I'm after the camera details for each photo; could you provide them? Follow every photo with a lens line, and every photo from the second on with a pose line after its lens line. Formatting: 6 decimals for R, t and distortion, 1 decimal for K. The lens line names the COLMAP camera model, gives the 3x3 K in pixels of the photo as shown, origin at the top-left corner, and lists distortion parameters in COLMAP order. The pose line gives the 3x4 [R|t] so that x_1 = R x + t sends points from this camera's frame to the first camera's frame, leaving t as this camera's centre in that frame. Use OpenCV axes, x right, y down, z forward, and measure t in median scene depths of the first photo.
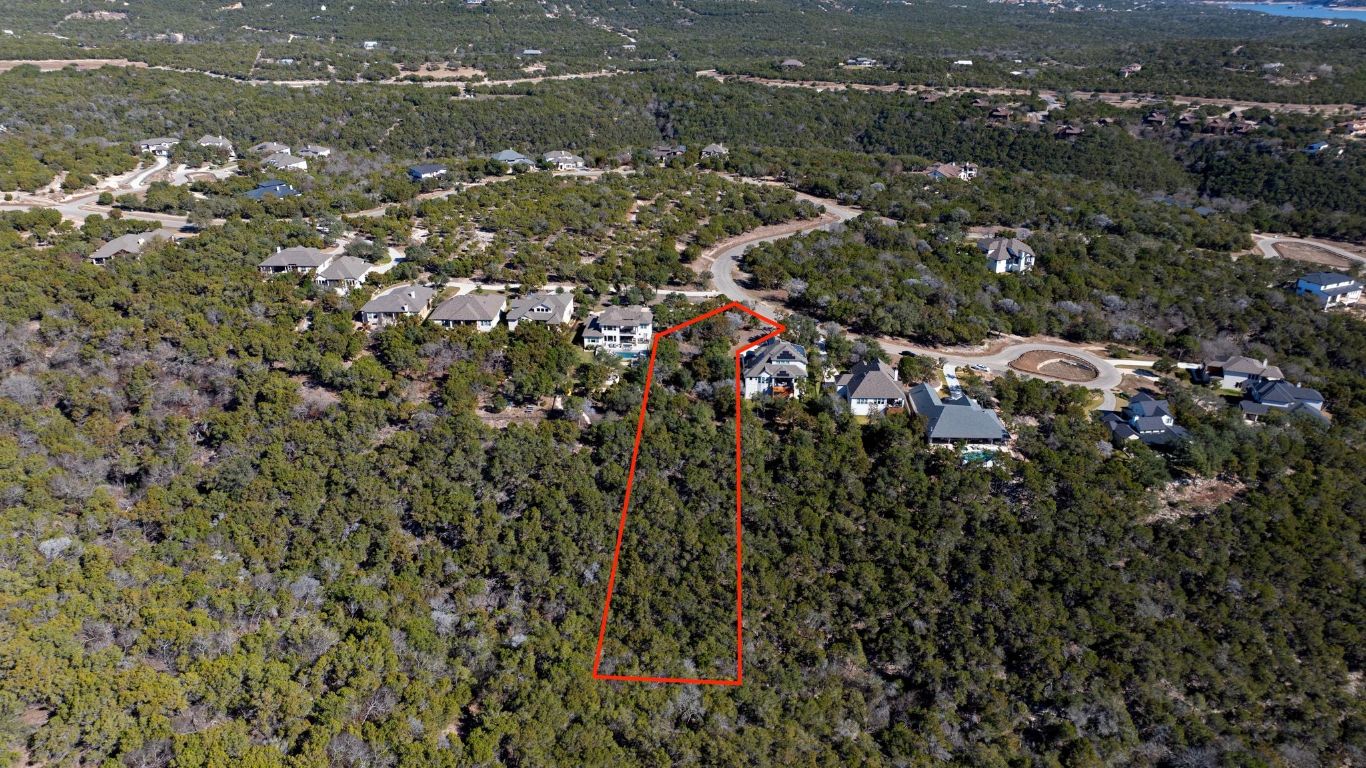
lens RADIAL K [[965.6, 0, 688.5], [0, 965.6, 379.3], [0, 0, 1]] dist [-0.024114, 0.002206]
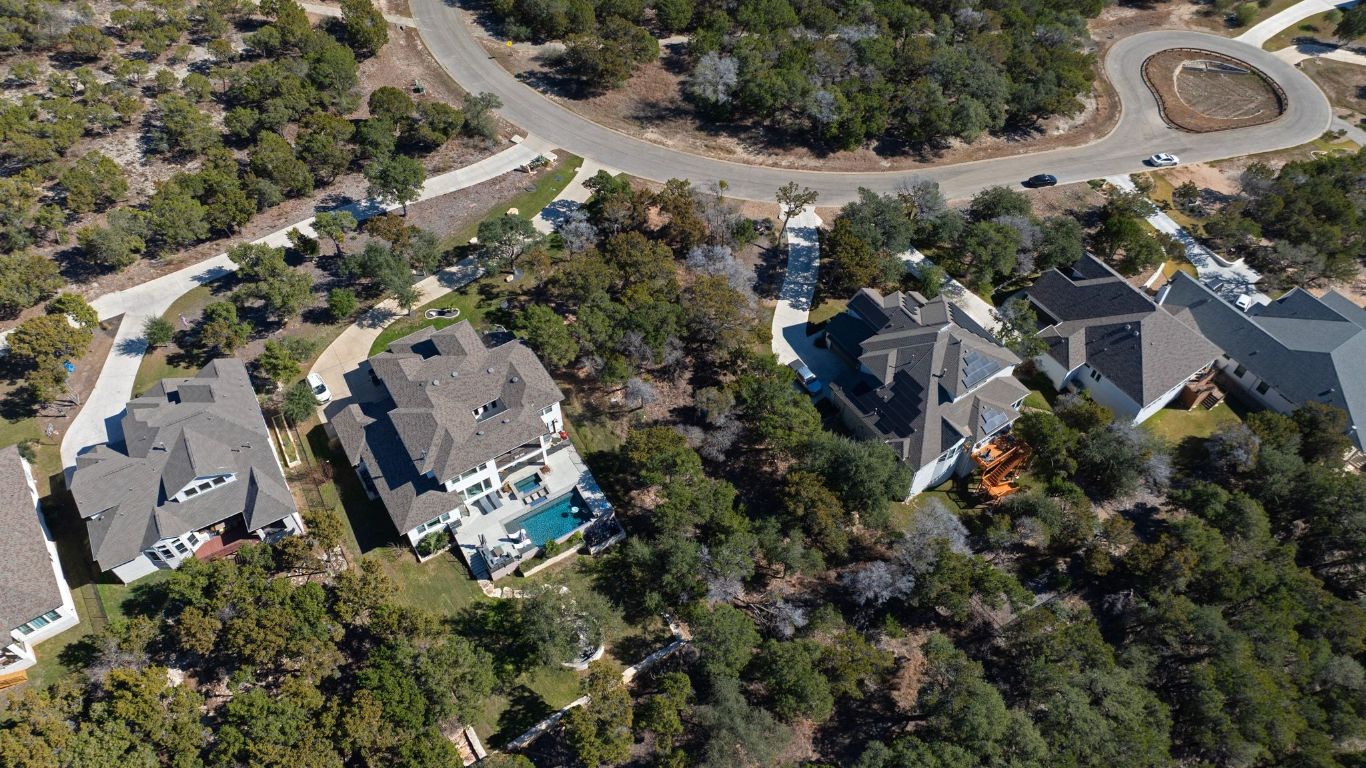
lens RADIAL K [[965.6, 0, 688.5], [0, 965.6, 379.3], [0, 0, 1]] dist [-0.024114, 0.002206]
pose [[0.813363, -0.454313, 0.363373, -0.124875], [0.237660, 0.829602, 0.505251, -0.225546], [-0.530997, -0.324593, 0.782740, 0.709508]]
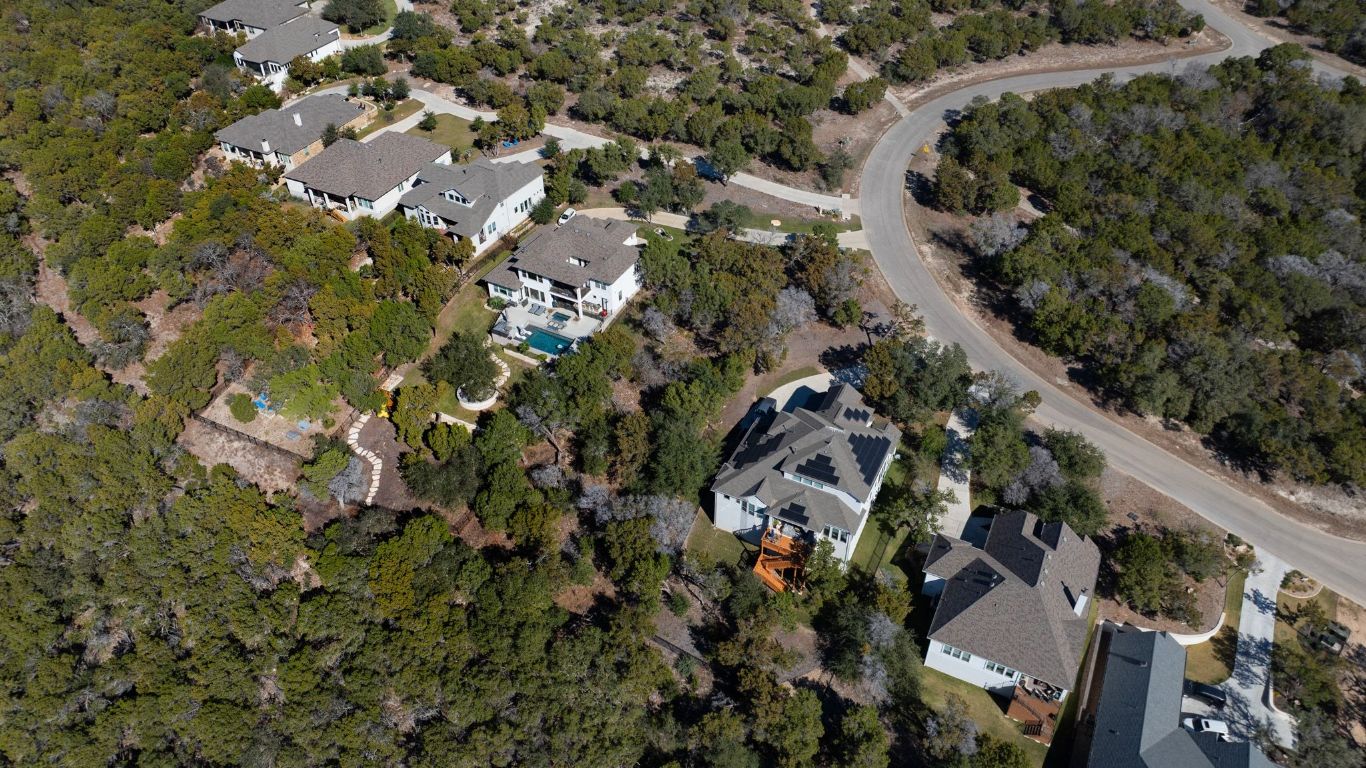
lens RADIAL K [[965.6, 0, 688.5], [0, 965.6, 379.3], [0, 0, 1]] dist [-0.024114, 0.002206]
pose [[0.907752, 0.264010, -0.326015, 0.162560], [-0.161675, 0.937270, 0.308846, -0.166176], [0.387103, -0.227647, 0.893492, 0.579029]]
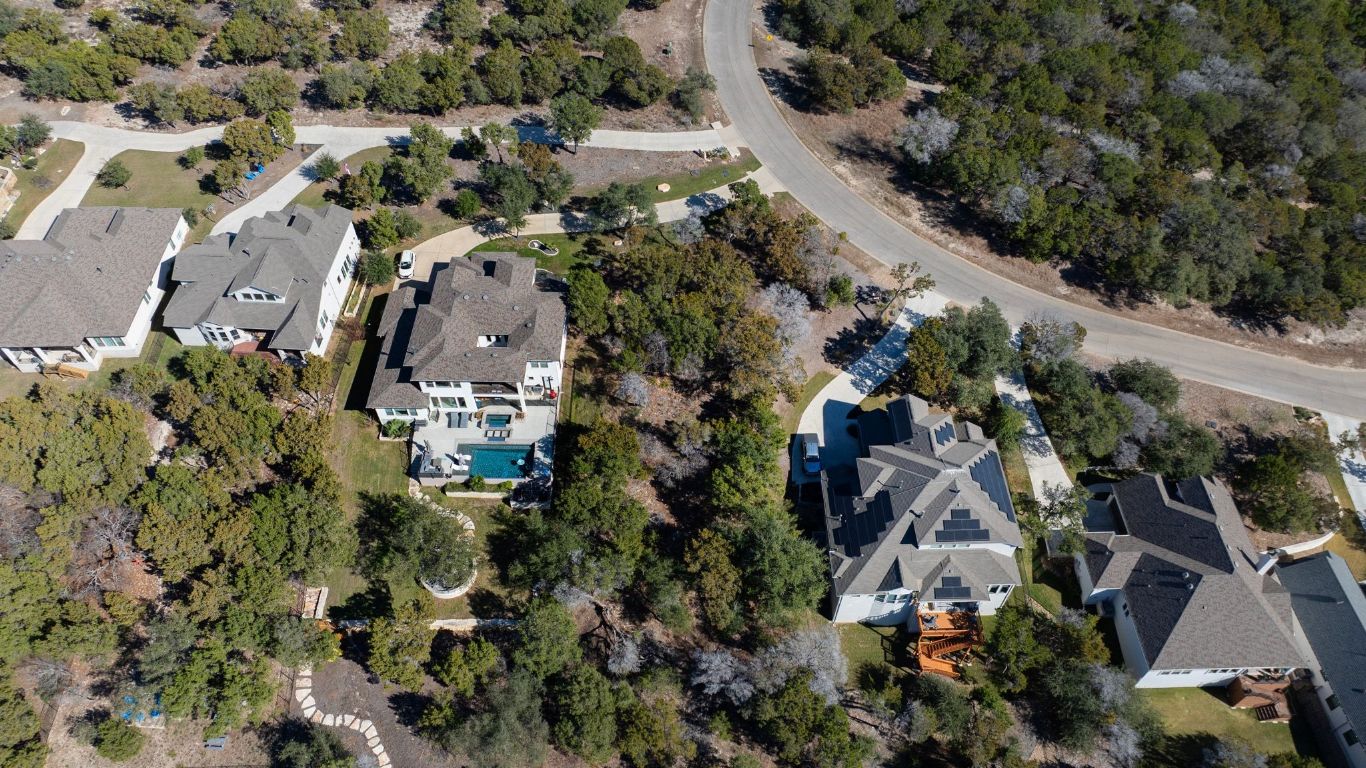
lens RADIAL K [[965.6, 0, 688.5], [0, 965.6, 379.3], [0, 0, 1]] dist [-0.024114, 0.002206]
pose [[0.998832, -0.038588, 0.029084, -0.002088], [0.021084, 0.889610, 0.456235, -0.211082], [-0.043478, -0.455089, 0.889384, 0.680178]]
